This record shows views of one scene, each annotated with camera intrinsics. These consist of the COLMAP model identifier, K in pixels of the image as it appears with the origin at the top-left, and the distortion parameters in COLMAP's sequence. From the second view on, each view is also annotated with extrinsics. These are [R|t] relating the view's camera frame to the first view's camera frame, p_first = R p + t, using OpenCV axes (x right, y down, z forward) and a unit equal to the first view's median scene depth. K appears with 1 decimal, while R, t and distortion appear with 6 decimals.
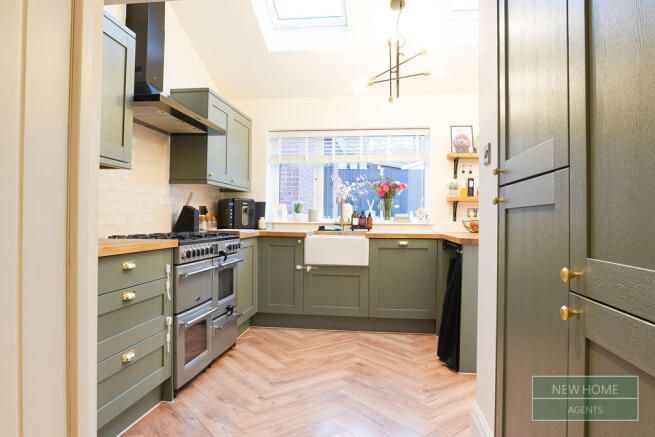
lens RADIAL K [[406.3, 0, 325.2], [0, 406.3, 216.9], [0, 0, 1]] dist [-0.004367, -0.000677]
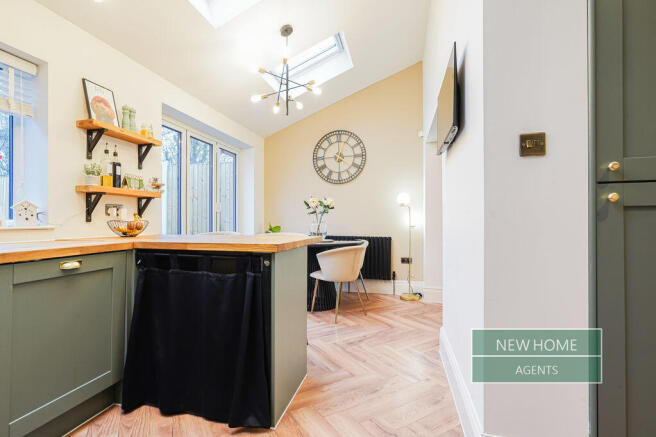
lens RADIAL K [[301.5, 0, 321.4], [0, 301.5, 216.7], [0, 0, 1]] dist [-0.025469, -0.000231]
pose [[0.112542, 0.006462, 0.993626, -0.142185], [-0.000157, 0.999979, -0.006486, 0.005467], [-0.993647, 0.000574, 0.112541, 0.642554]]
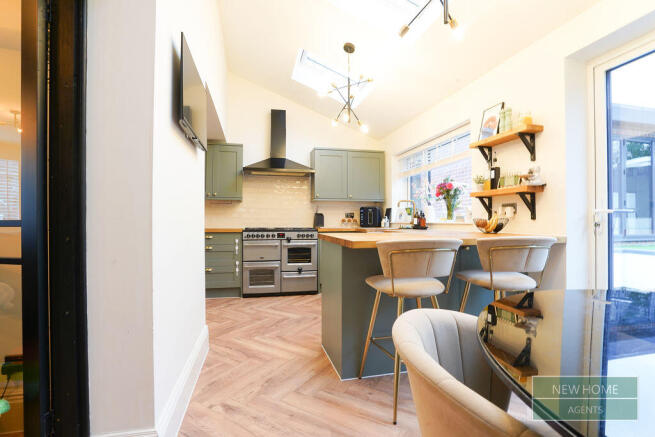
lens RADIAL K [[301.0, 0, 324.7], [0, 301.0, 221.7], [0, 0, 1]] dist [-0.025469, -0.000231]
pose [[0.363005, -0.005203, -0.931773, 0.884659], [0.010068, 0.999948, -0.001662, 0.013350], [0.931733, -0.008778, 0.363038, 0.515096]]
